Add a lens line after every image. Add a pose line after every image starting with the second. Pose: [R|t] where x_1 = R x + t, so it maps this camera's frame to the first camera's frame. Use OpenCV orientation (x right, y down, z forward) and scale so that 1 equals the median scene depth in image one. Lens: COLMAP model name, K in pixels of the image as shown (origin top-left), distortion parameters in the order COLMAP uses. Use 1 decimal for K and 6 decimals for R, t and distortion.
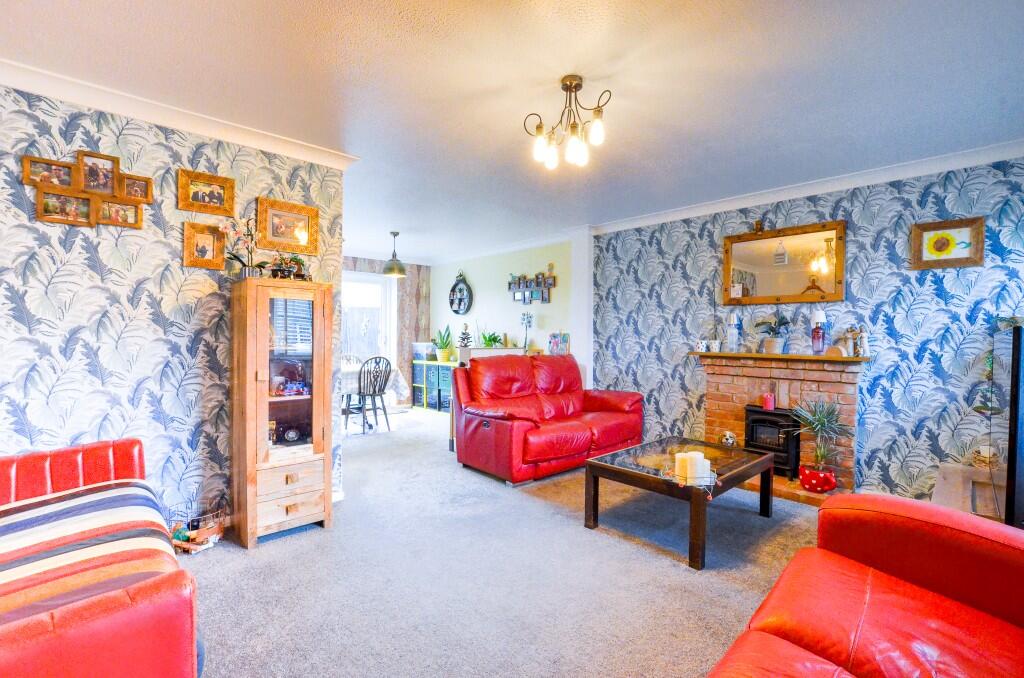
lens RADIAL K [[458.7, 0, 513.1], [0, 458.7, 339.6], [0, 0, 1]] dist [-0.019275, 0.000527]
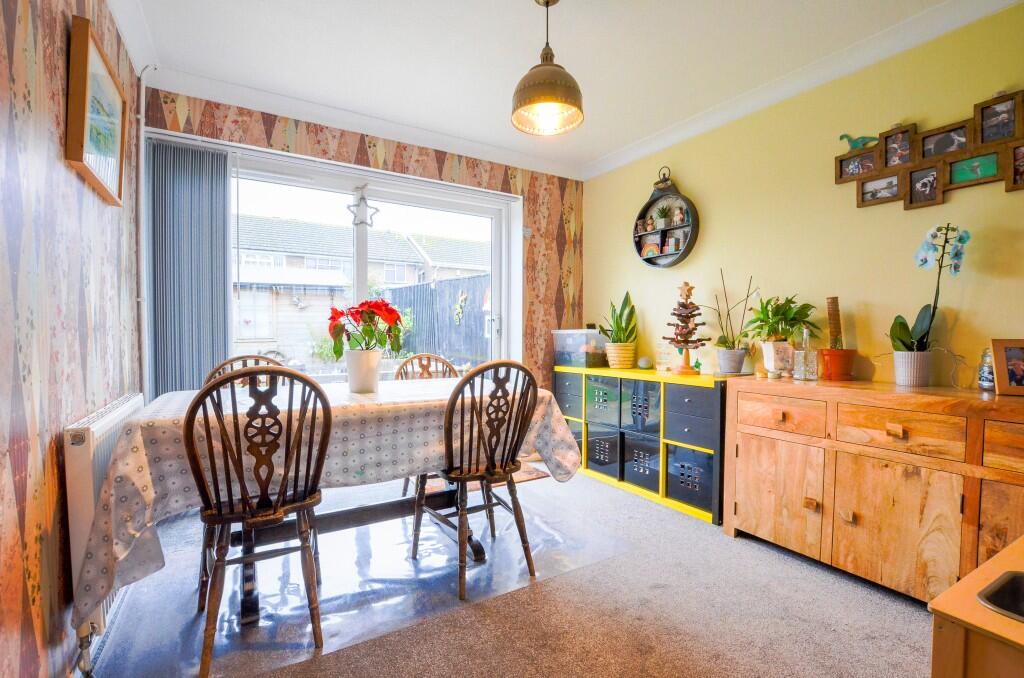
lens RADIAL K [[458.7, 0, 510.6], [0, 458.7, 339.8], [0, 0, 1]] dist [-0.019275, 0.000527]
pose [[0.979889, -0.003762, -0.199508, -0.173947], [0.004233, 0.999989, 0.001931, 0.016364], [0.199498, -0.002736, 0.979894, 0.529347]]
